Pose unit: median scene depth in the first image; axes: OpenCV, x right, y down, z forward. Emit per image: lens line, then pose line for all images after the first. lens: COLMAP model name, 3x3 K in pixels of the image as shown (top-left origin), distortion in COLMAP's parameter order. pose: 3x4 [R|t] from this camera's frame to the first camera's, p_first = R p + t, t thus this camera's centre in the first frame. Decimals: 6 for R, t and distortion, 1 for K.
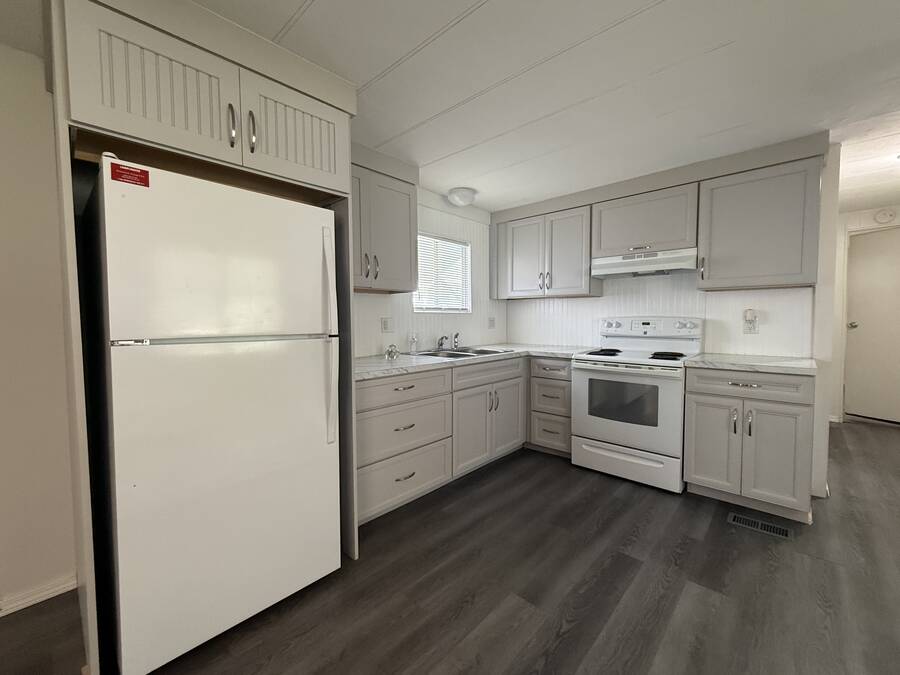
lens RADIAL K [[369.4, 0, 457.2], [0, 369.4, 335.7], [0, 0, 1]] dist [-0.002402, -0.000024]
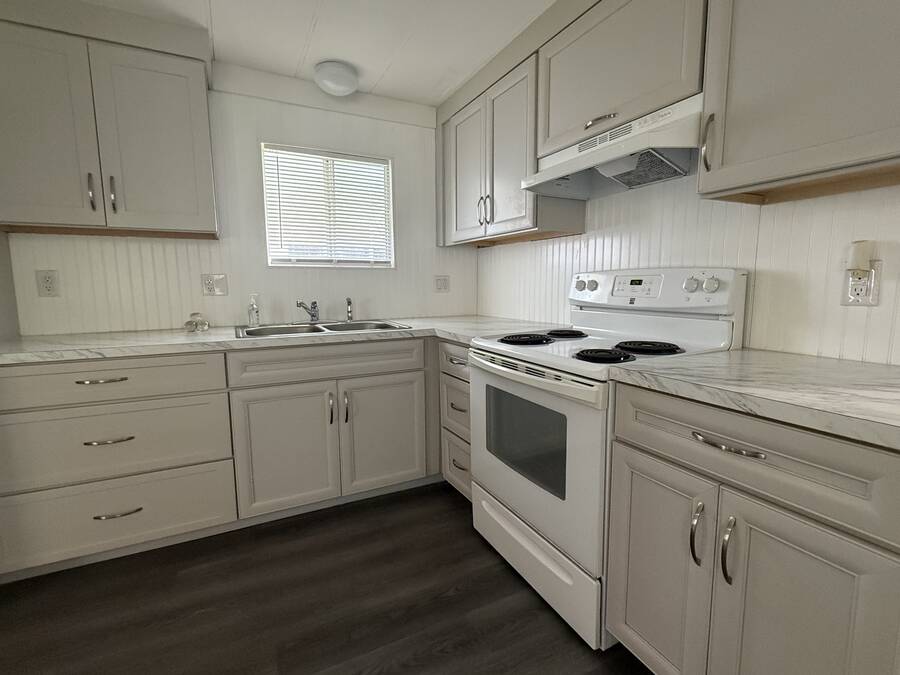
lens RADIAL K [[433.8, 0, 447.2], [0, 433.8, 336.6], [0, 0, 1]] dist [0.011254, 0.000313]
pose [[0.932058, 0.041870, -0.359882, 0.559354], [-0.014341, 0.996785, 0.078829, -0.002984], [0.362026, -0.068312, 0.929662, 0.419788]]
